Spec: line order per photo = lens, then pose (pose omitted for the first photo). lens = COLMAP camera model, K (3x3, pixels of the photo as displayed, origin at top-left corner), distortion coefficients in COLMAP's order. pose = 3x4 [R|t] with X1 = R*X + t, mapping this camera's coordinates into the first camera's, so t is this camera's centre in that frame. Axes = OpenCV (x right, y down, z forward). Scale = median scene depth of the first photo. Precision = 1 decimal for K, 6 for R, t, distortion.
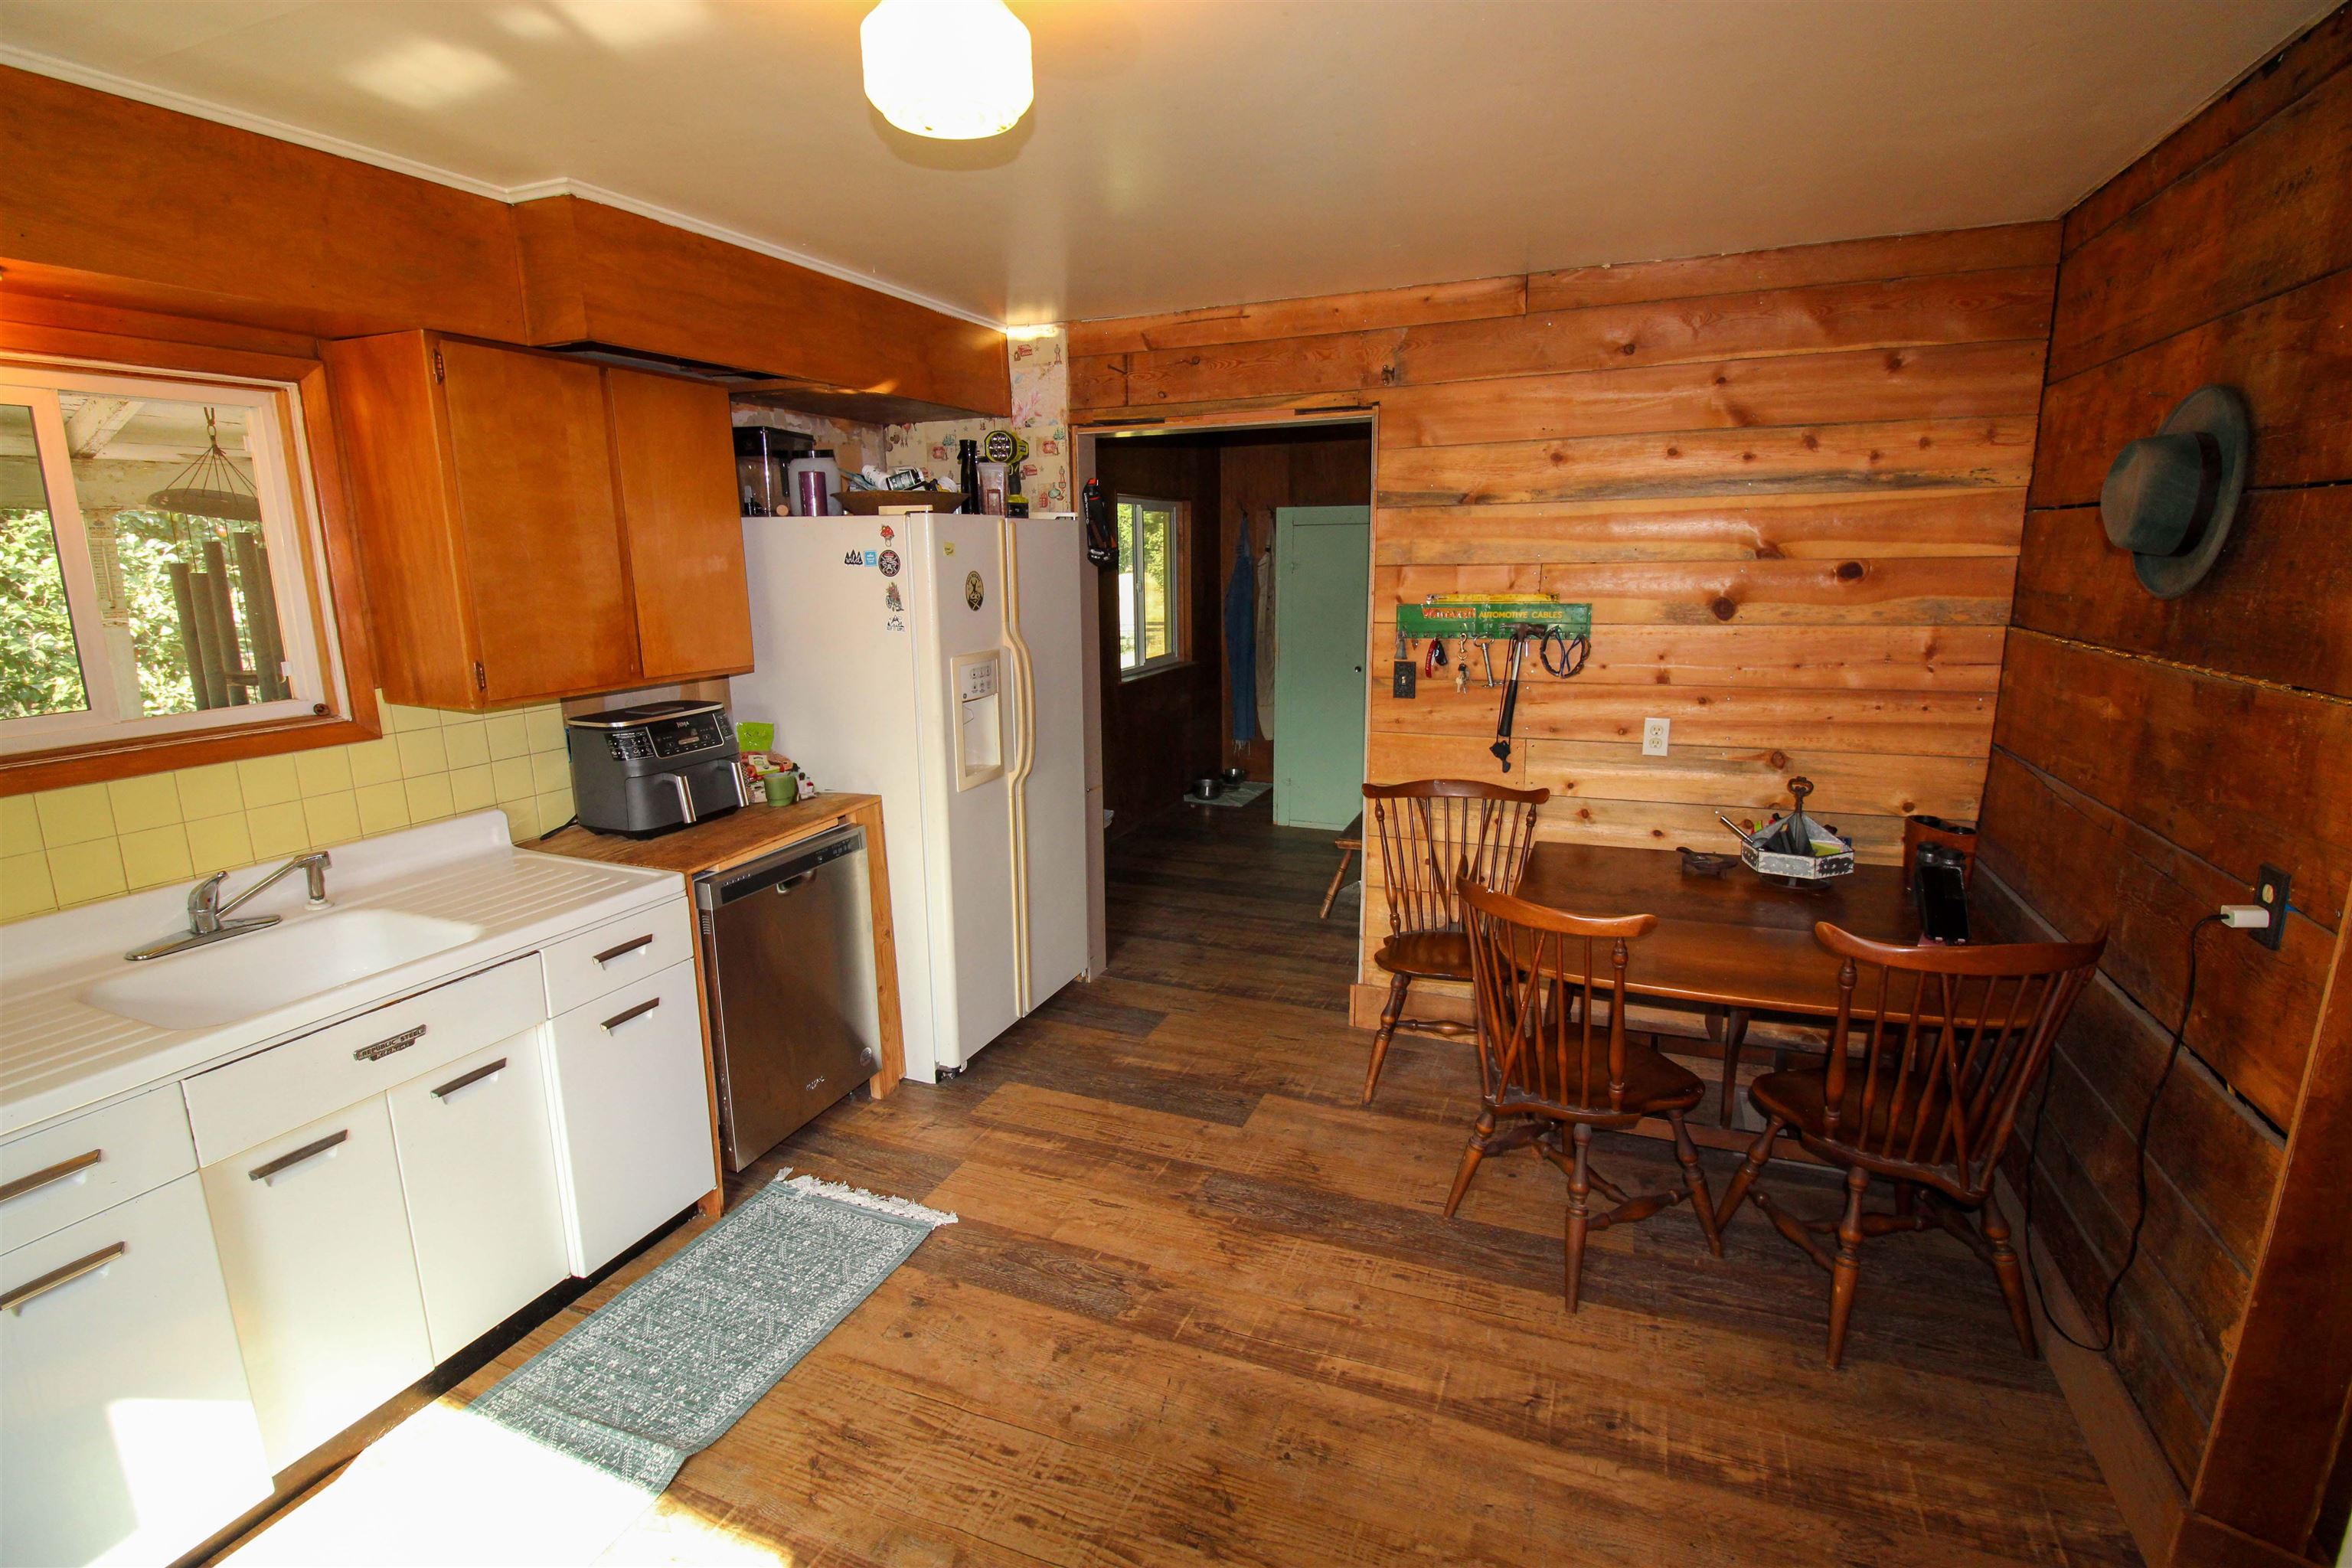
lens RADIAL K [[1101.1, 0, 1176.0], [0, 1101.1, 784.0], [0, 0, 1]] dist [-0.000385, -0.012022]
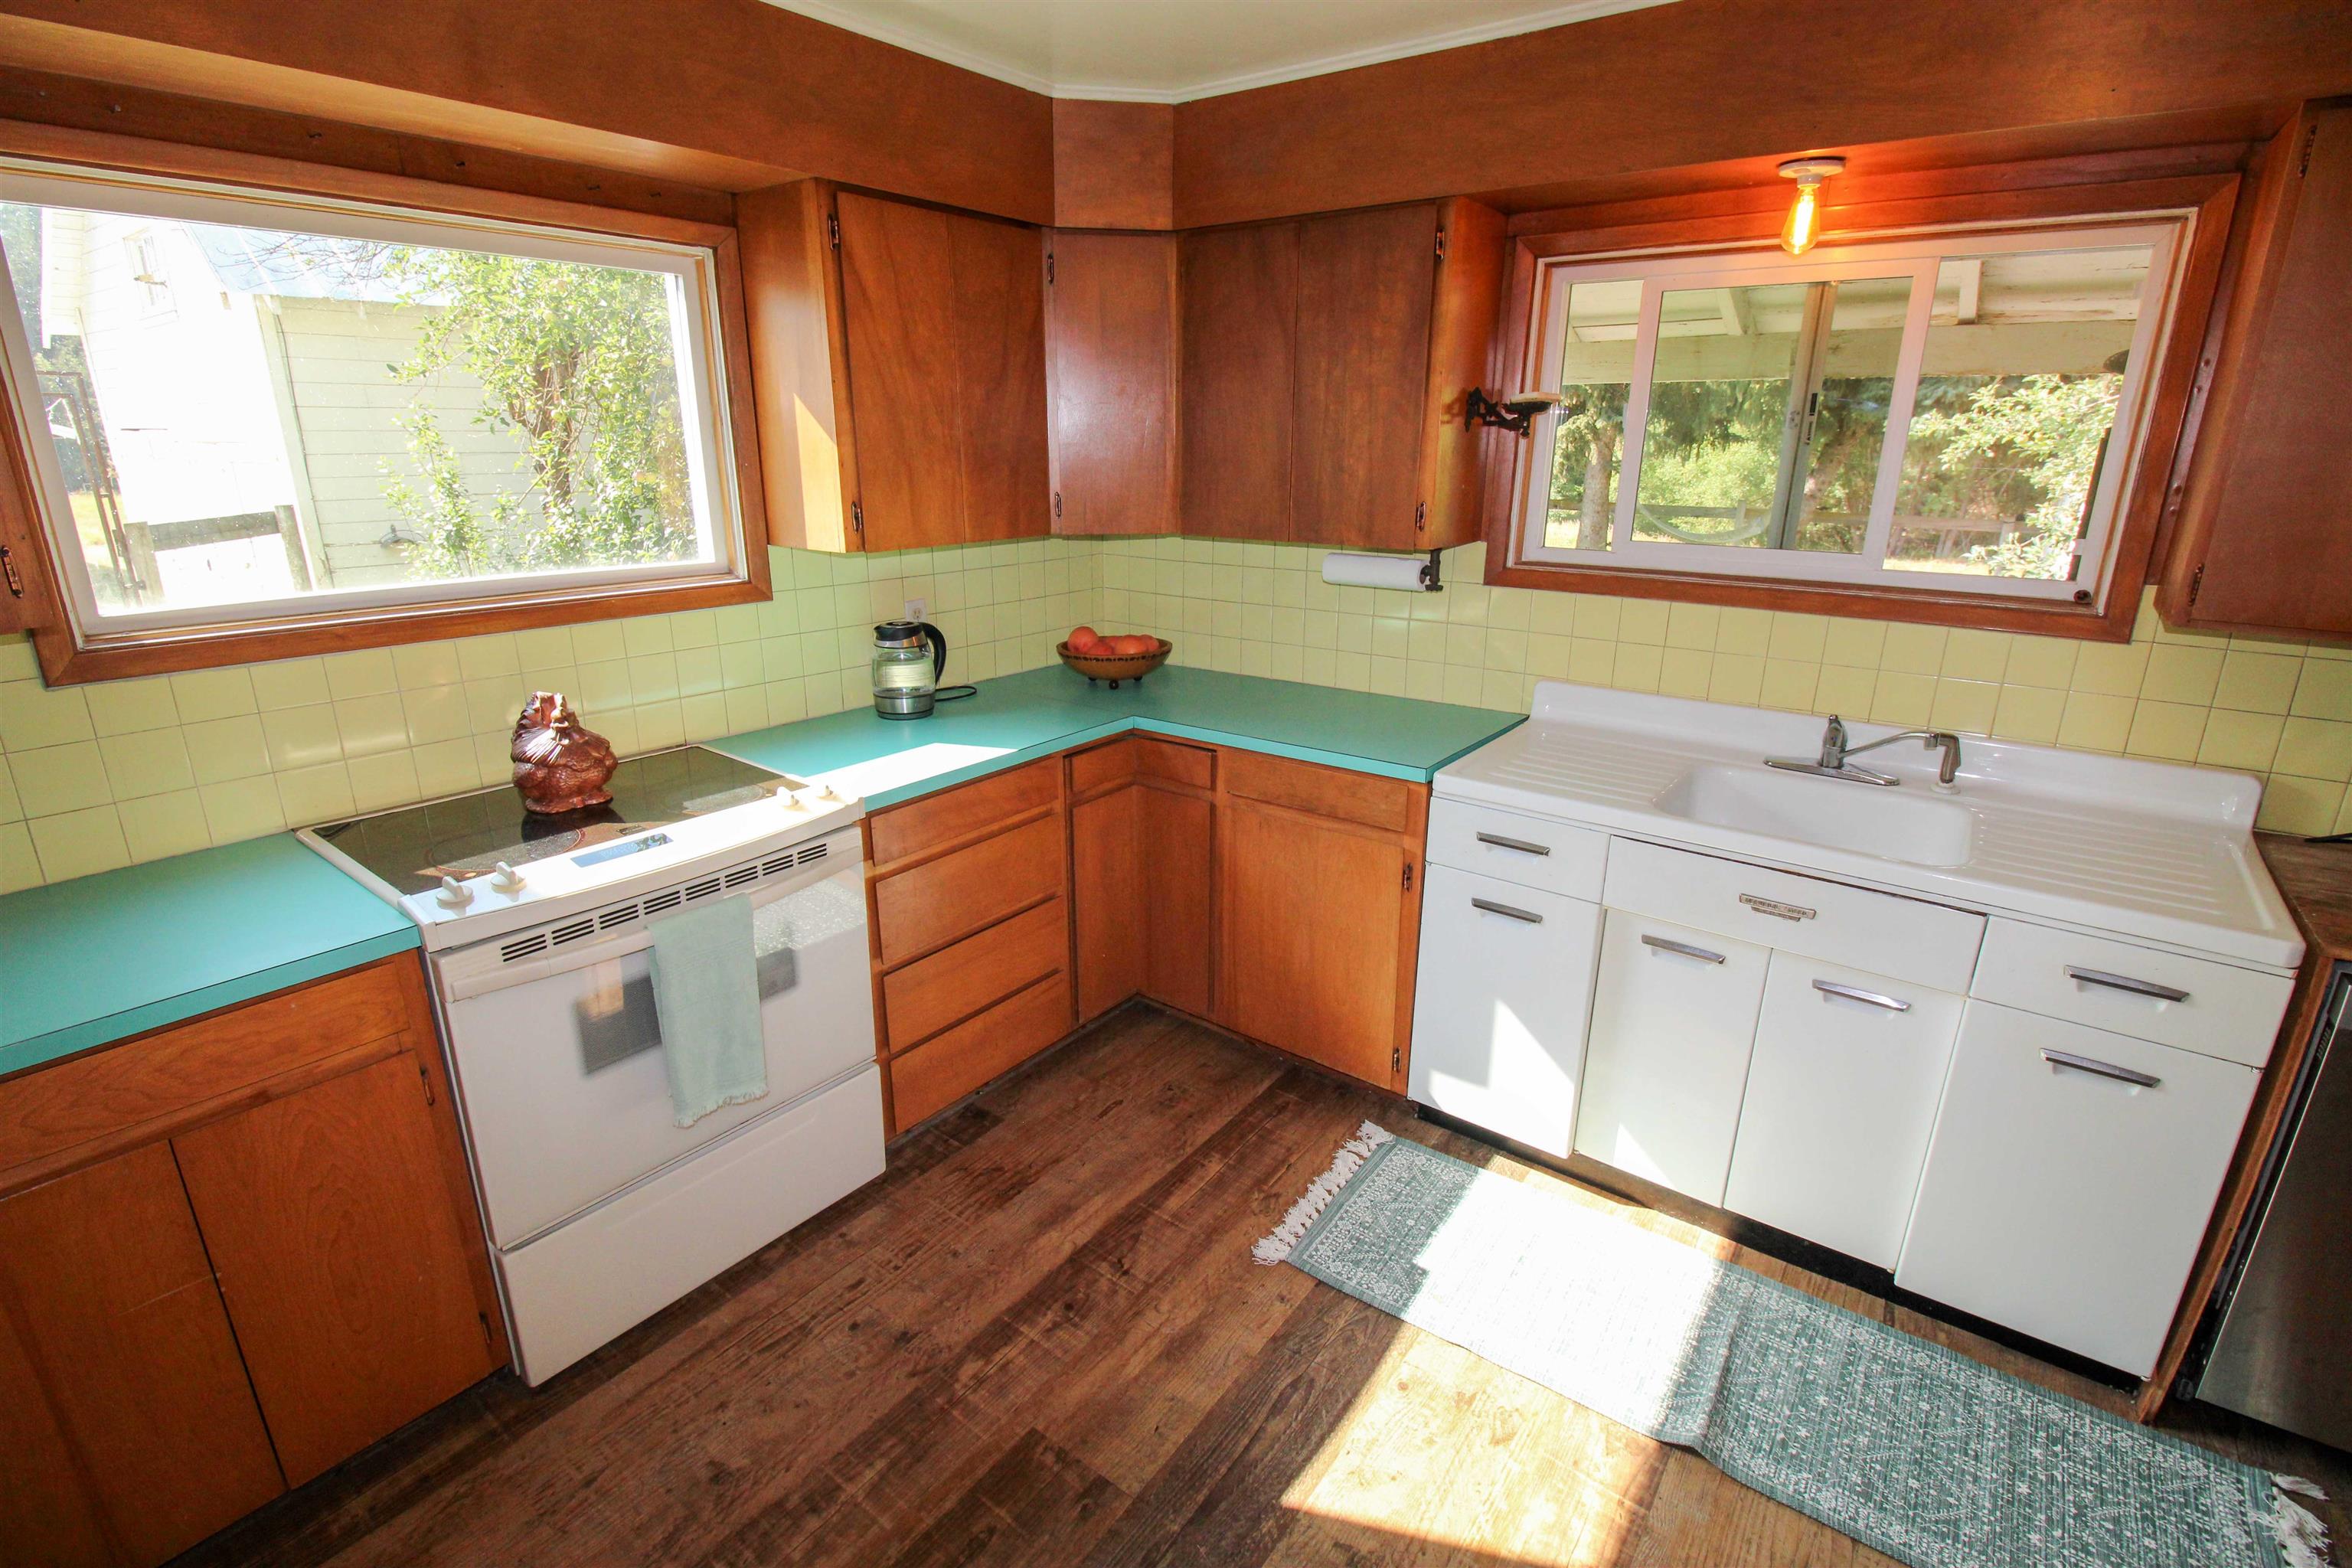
lens RADIAL K [[1101.1, 0, 1176.0], [0, 1101.1, 784.0], [0, 0, 1]] dist [-0.000385, -0.012022]
pose [[-0.257462, 0.301857, -0.917930, 0.299940], [-0.202874, 0.911896, 0.356775, -0.107793], [0.944752, 0.278080, -0.173539, 0.558456]]
